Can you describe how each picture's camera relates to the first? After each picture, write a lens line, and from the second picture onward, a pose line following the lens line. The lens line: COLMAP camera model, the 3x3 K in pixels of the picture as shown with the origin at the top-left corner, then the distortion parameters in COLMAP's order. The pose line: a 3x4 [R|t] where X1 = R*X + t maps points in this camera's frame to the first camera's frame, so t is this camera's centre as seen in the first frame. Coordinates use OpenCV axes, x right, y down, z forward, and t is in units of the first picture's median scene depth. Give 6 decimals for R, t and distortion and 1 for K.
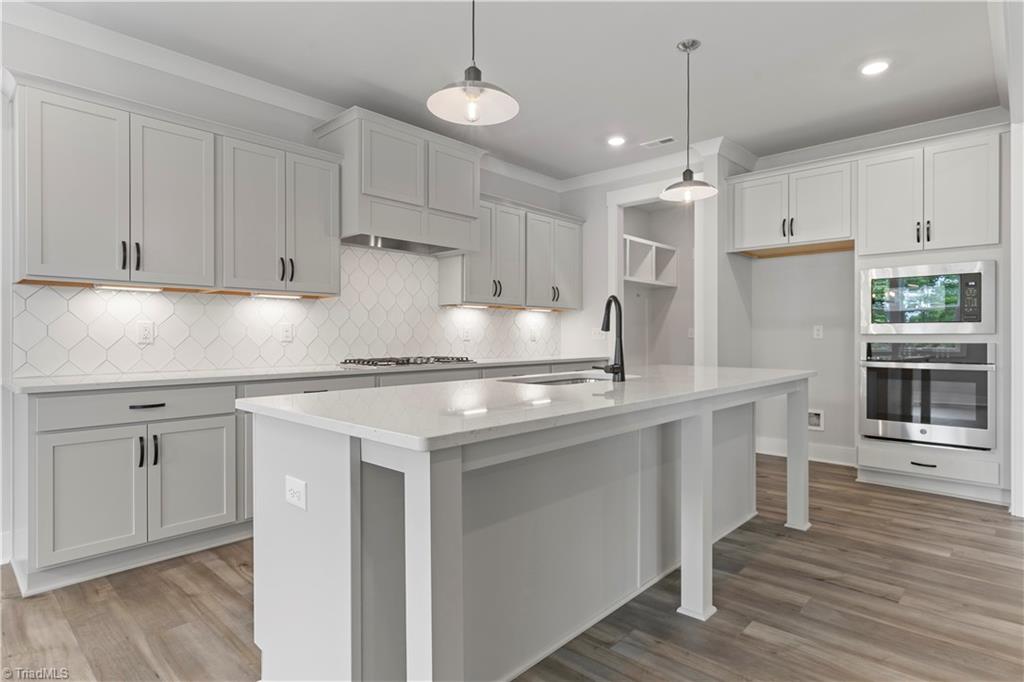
lens RADIAL K [[544.4, 0, 511.5], [0, 544.4, 341.7], [0, 0, 1]] dist [-0.003800, -0.000400]
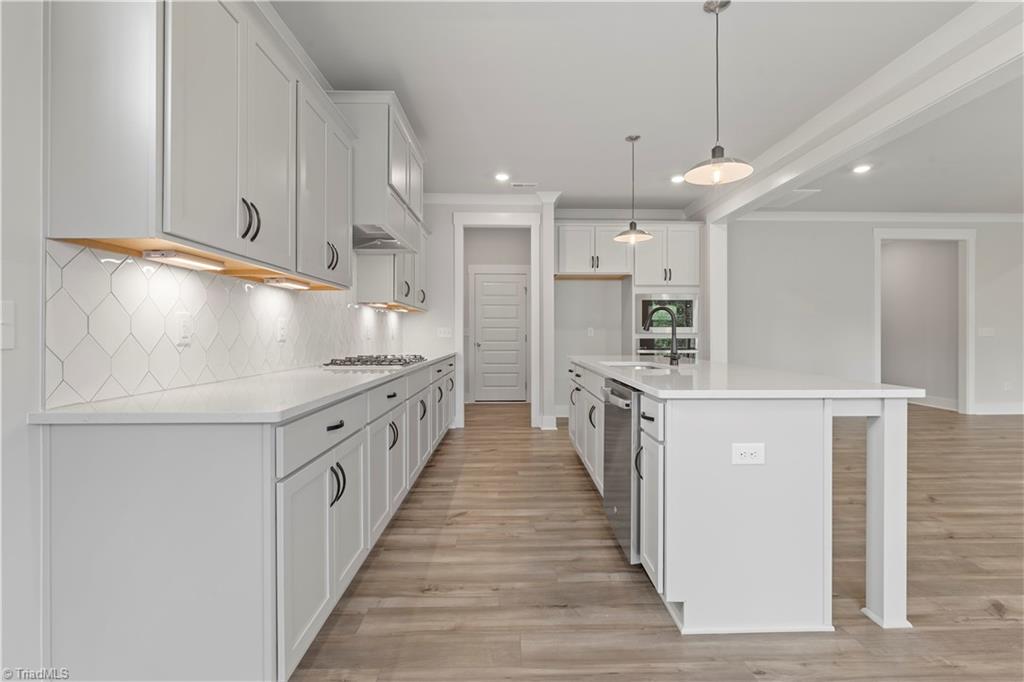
lens RADIAL K [[483.4, 0, 515.8], [0, 483.4, 335.4], [0, 0, 1]] dist [-0.004410, -0.000190]
pose [[0.716161, -0.001358, 0.697934, -0.787522], [0.007274, 0.999958, -0.005519, -0.002239], [-0.697898, 0.009030, 0.716141, 0.271545]]
